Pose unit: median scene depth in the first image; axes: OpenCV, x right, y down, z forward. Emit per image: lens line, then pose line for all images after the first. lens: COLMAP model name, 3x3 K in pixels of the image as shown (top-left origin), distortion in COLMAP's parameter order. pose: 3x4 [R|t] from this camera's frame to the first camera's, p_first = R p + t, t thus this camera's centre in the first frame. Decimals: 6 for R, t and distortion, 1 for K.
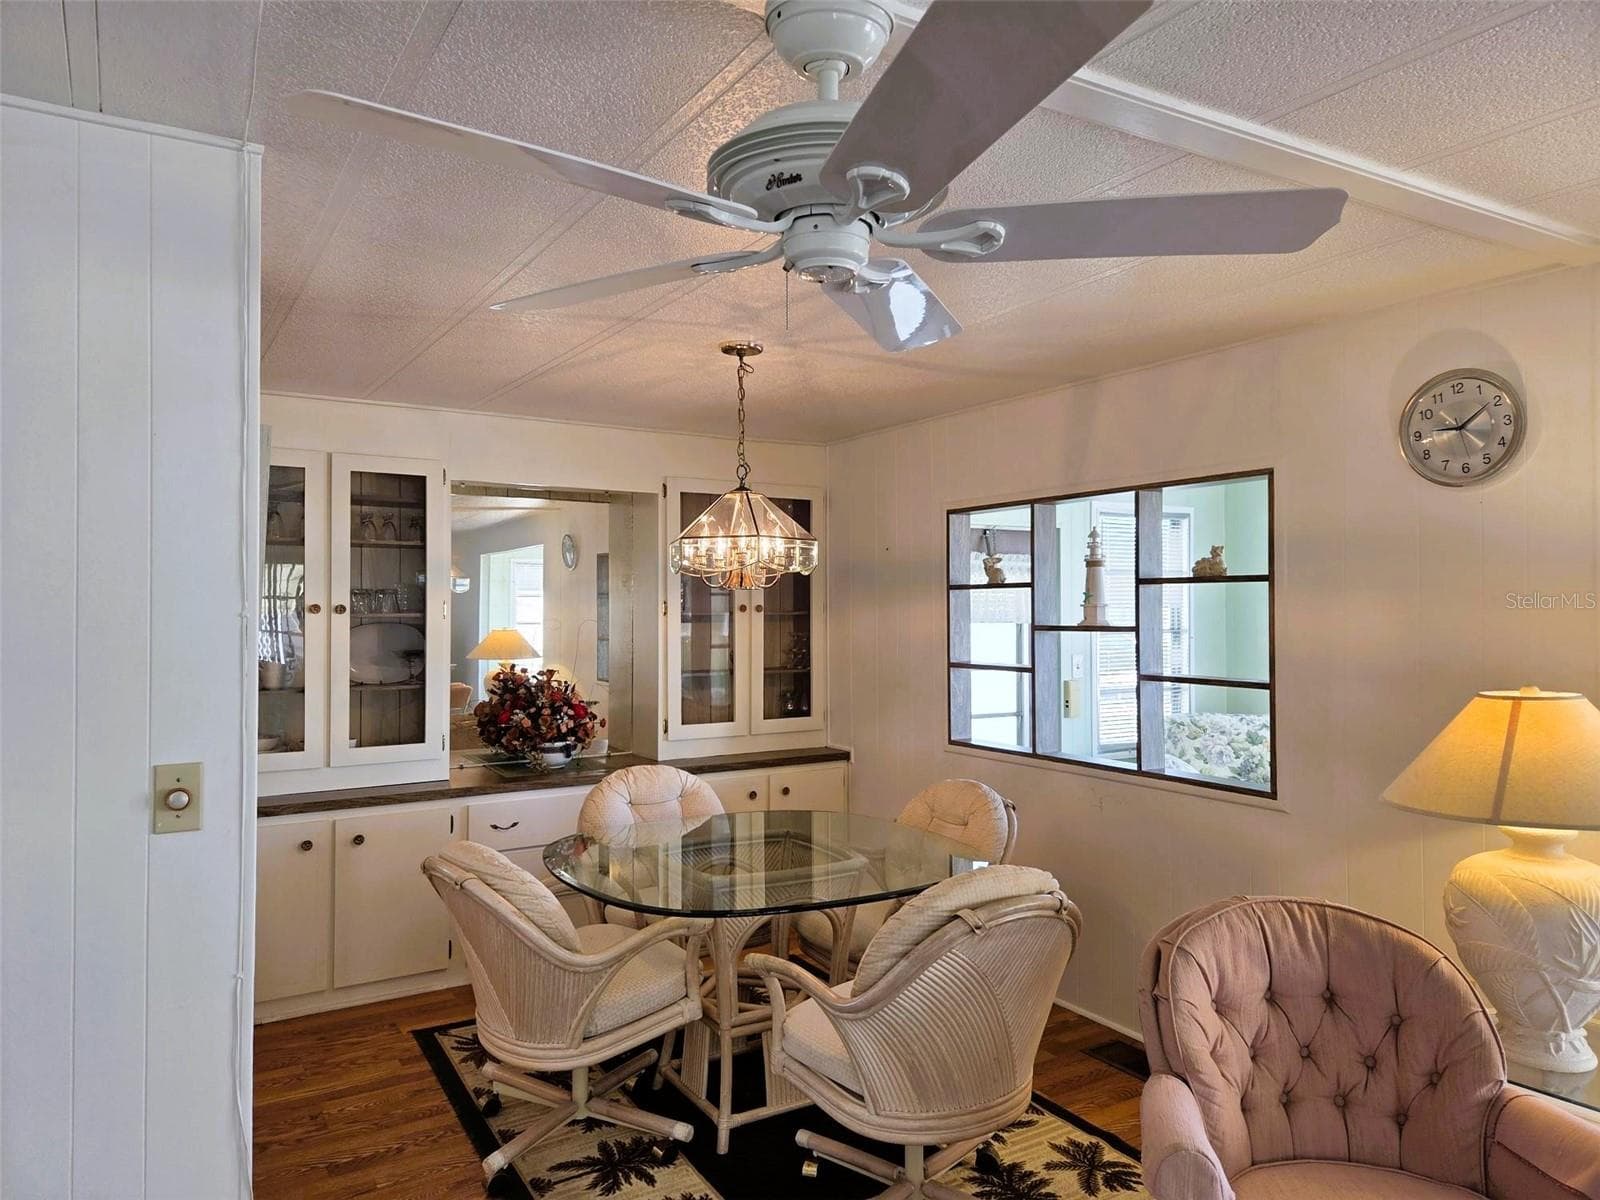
lens RADIAL K [[1071.0, 0, 796.9], [0, 1071.0, 600.1], [0, 0, 1]] dist [0.048245, -0.038388]
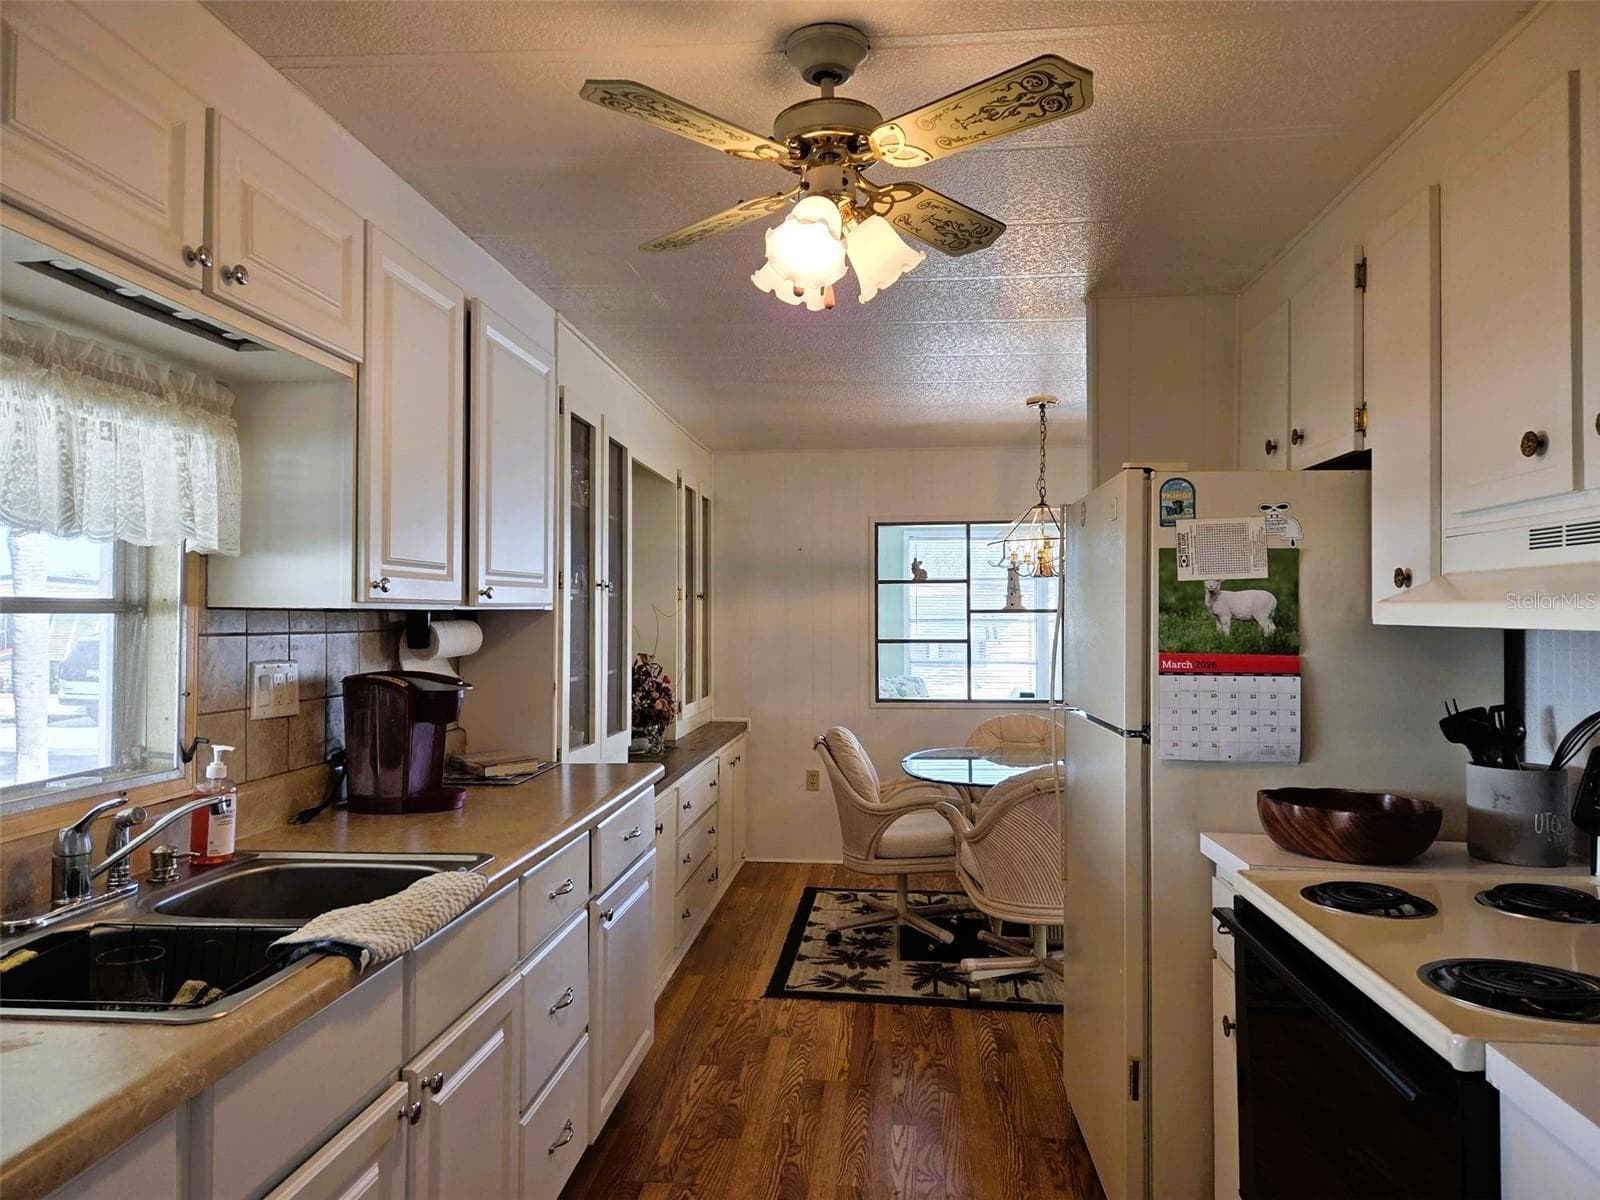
lens RADIAL K [[1071.0, 0, 802.9], [0, 1071.0, 602.6], [0, 0, 1]] dist [0.048245, -0.038388]
pose [[0.587084, 0.019448, 0.809292, -1.012031], [-0.010936, 0.999811, -0.016093, 0.036851], [-0.809452, 0.000597, 0.587186, 0.323231]]
